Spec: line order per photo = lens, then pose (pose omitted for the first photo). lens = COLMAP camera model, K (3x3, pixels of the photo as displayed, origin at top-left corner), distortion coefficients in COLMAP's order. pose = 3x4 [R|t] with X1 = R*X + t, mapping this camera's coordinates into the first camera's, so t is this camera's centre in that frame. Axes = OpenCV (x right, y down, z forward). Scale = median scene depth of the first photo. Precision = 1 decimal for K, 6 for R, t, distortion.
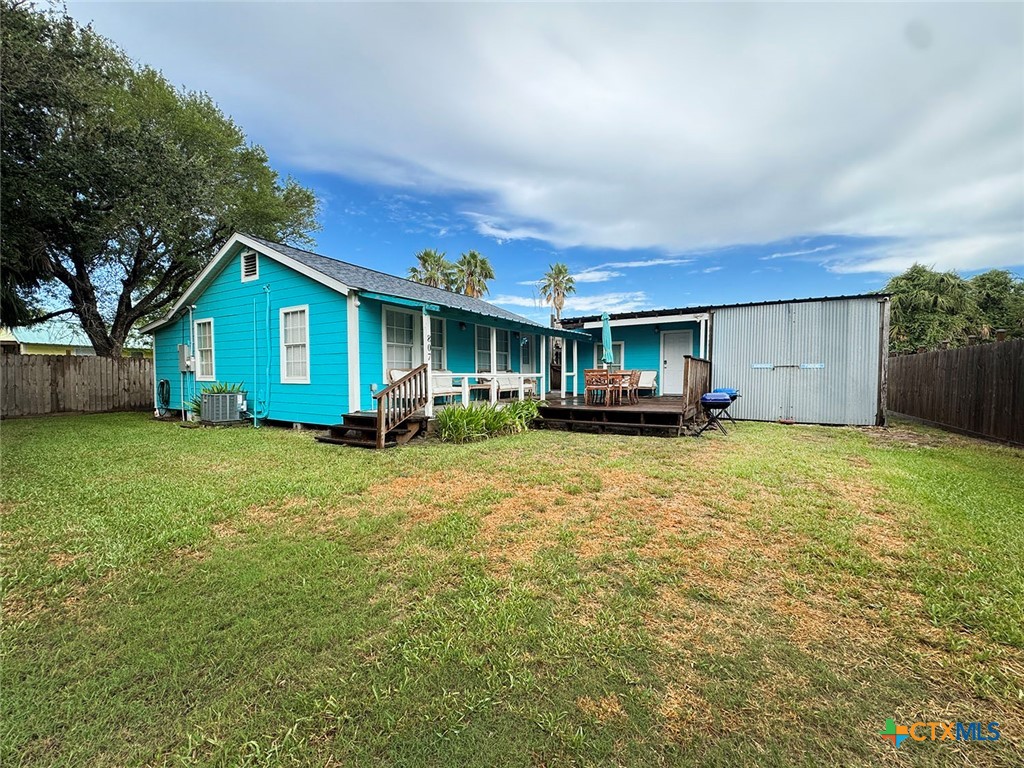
lens RADIAL K [[410.3, 0, 510.8], [0, 410.3, 384.0], [0, 0, 1]] dist [-0.001275, -0.000082]
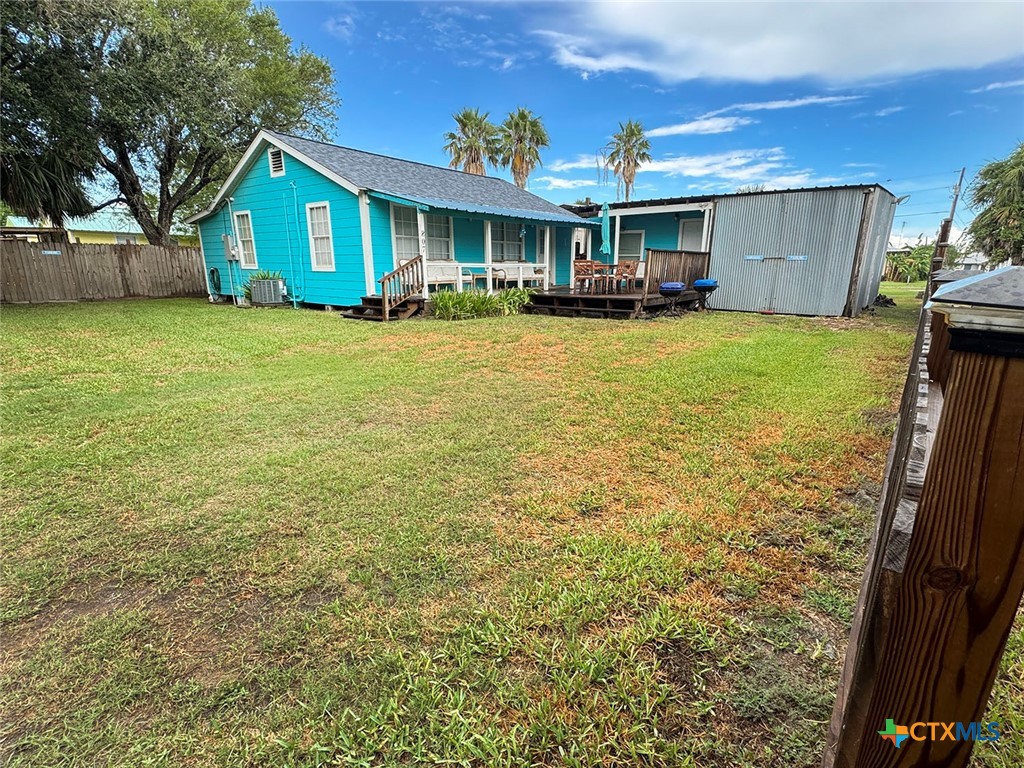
lens RADIAL K [[463.5, 0, 515.8], [0, 463.5, 383.3], [0, 0, 1]] dist [-0.002685, 0.000093]
pose [[0.993649, 0.033710, -0.107358, 0.166665], [-0.008561, 0.973953, 0.226587, 0.005438], [0.112200, -0.224229, 0.968056, -0.282939]]
